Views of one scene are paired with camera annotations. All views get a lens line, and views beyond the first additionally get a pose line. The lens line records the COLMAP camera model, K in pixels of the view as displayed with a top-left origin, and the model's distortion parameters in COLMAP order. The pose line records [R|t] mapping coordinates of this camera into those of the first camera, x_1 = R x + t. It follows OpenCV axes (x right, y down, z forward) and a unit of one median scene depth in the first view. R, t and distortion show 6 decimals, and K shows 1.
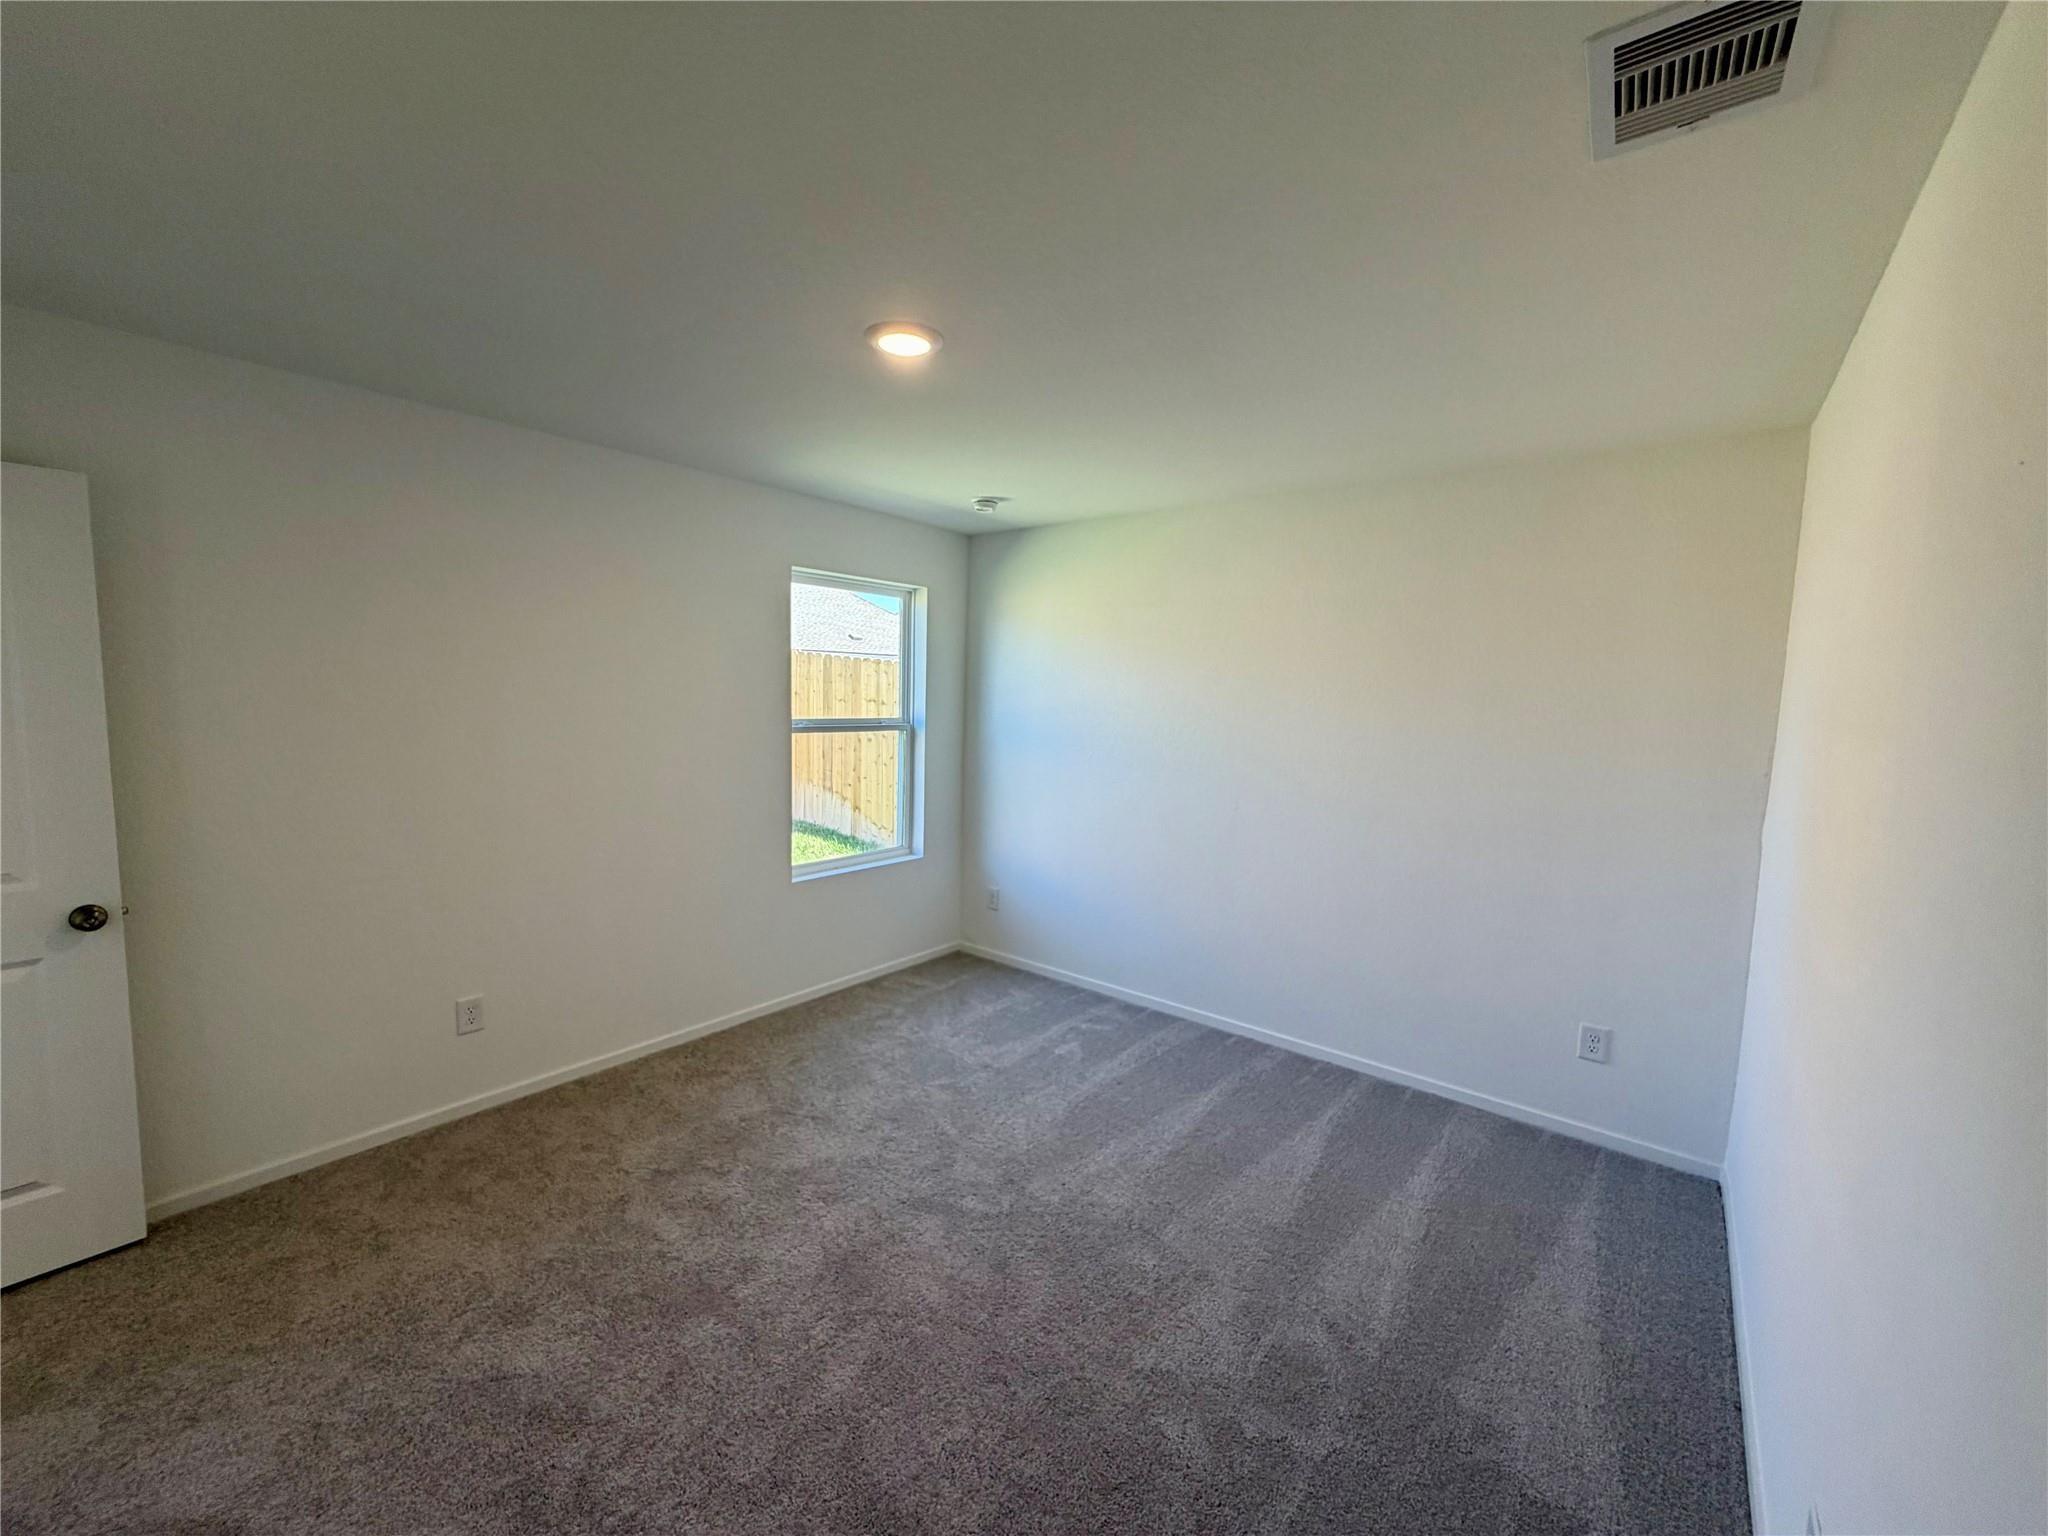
lens RADIAL K [[816.9, 0, 1015.6], [0, 816.9, 769.6], [0, 0, 1]] dist [-0.000263, -0.000421]
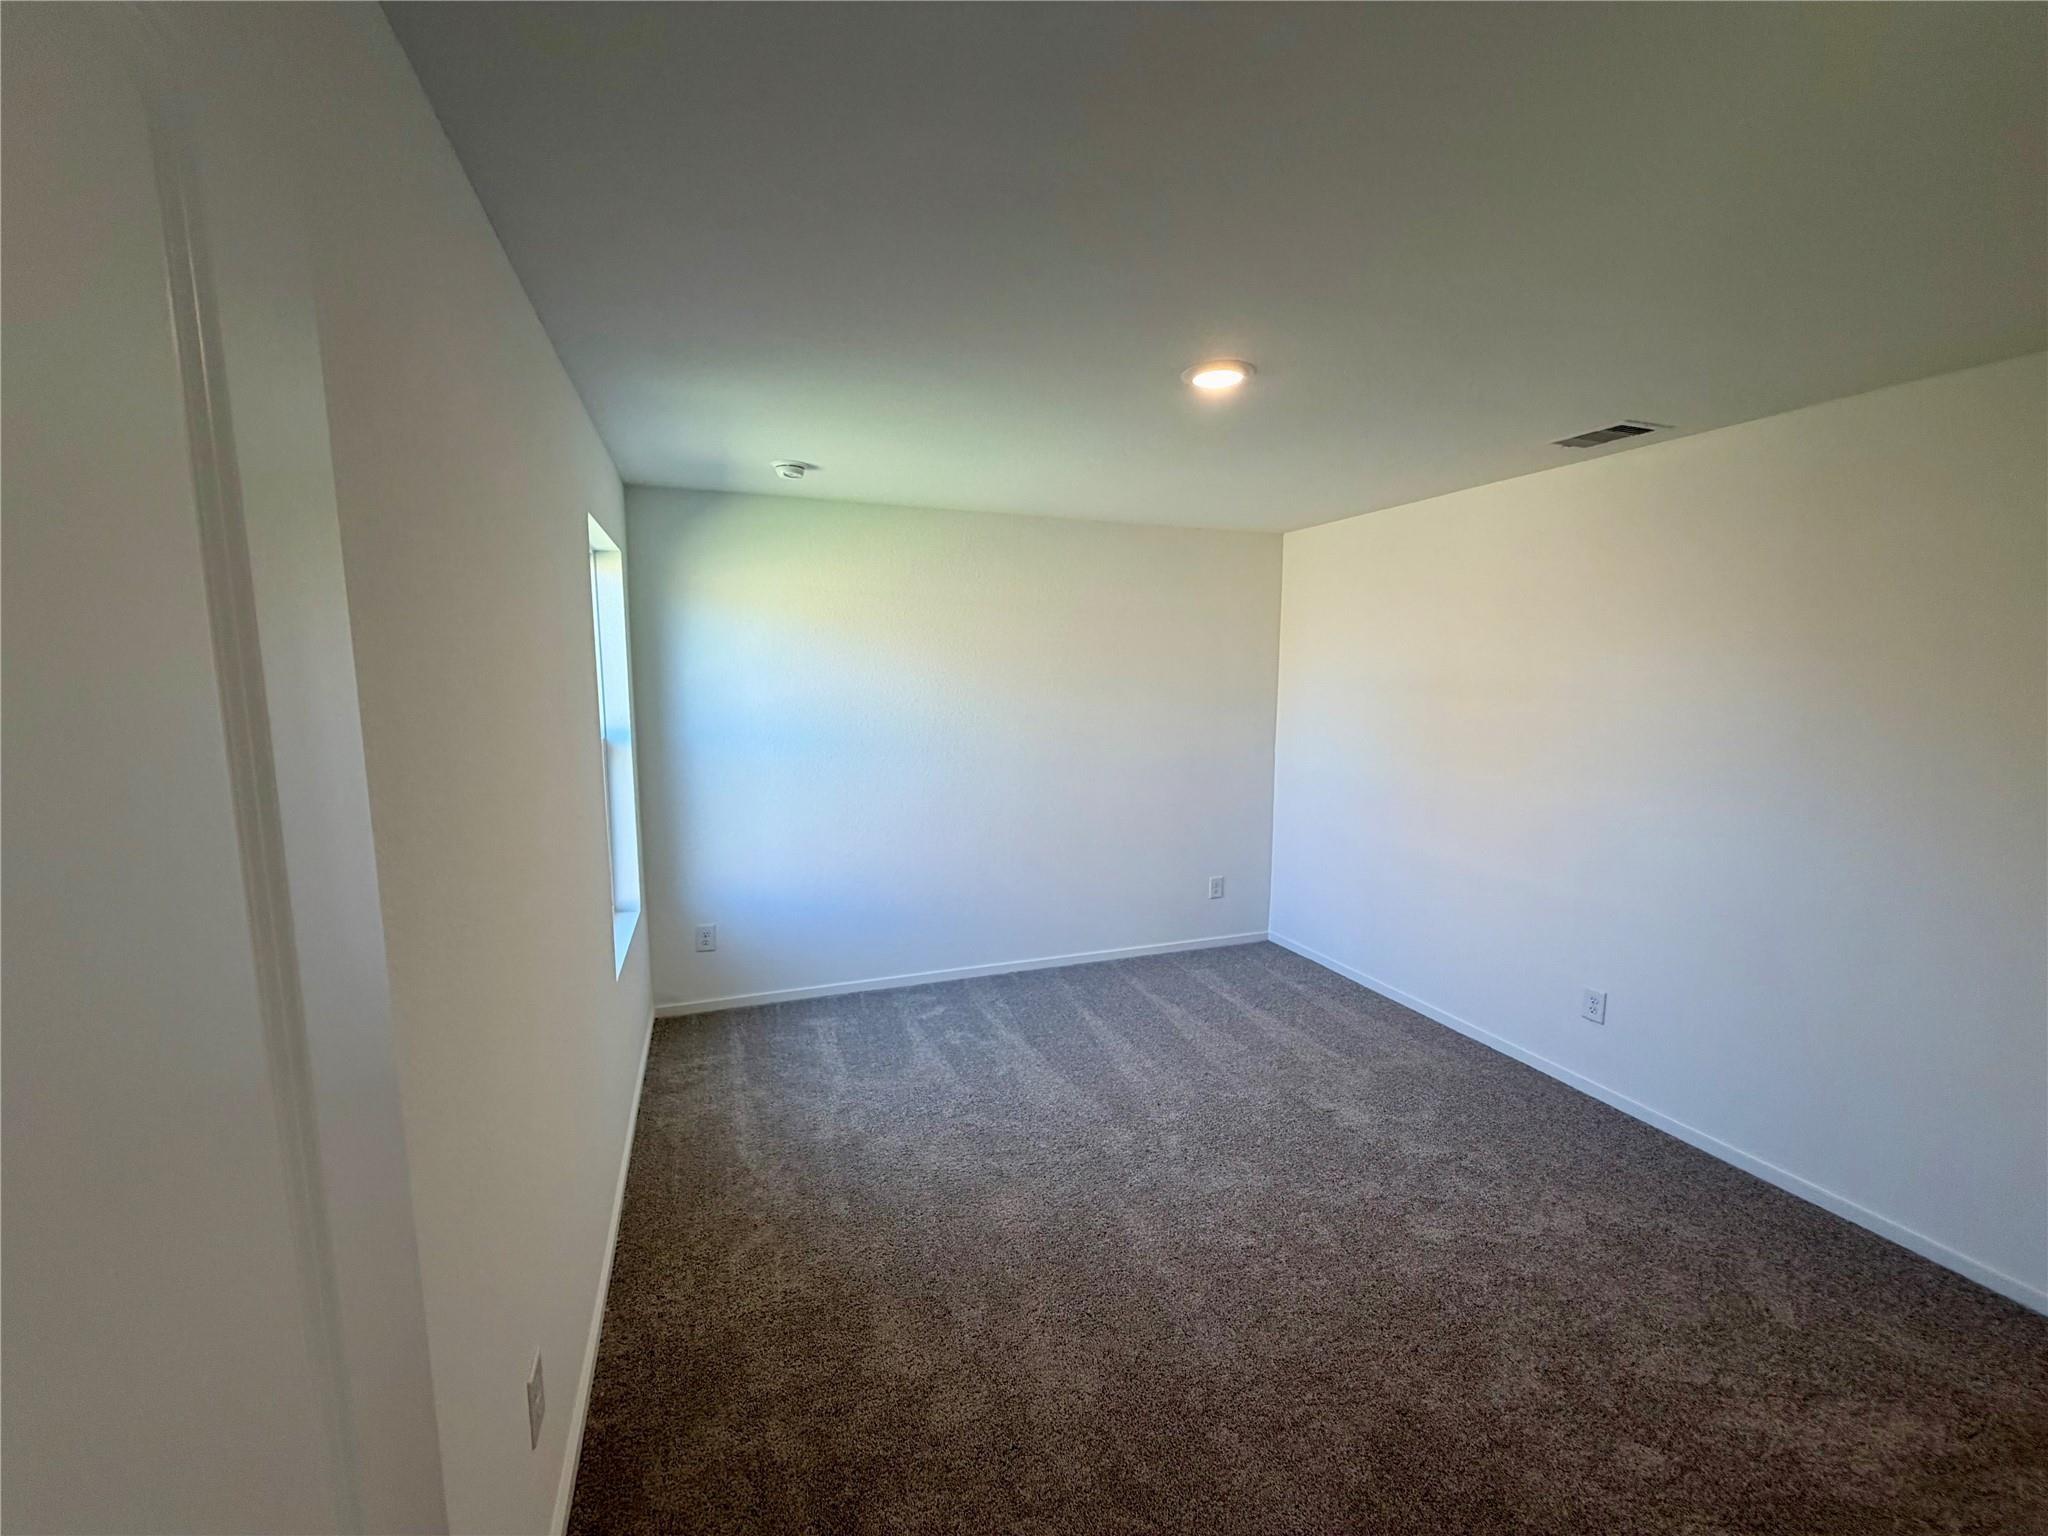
lens RADIAL K [[816.9, 0, 1015.6], [0, 816.9, 769.6], [0, 0, 1]] dist [-0.000263, -0.000421]
pose [[0.517156, -0.131120, 0.845788, -0.676089], [0.093333, 0.990942, 0.096554, -0.076593], [-0.850787, 0.029007, 0.524710, 0.369208]]
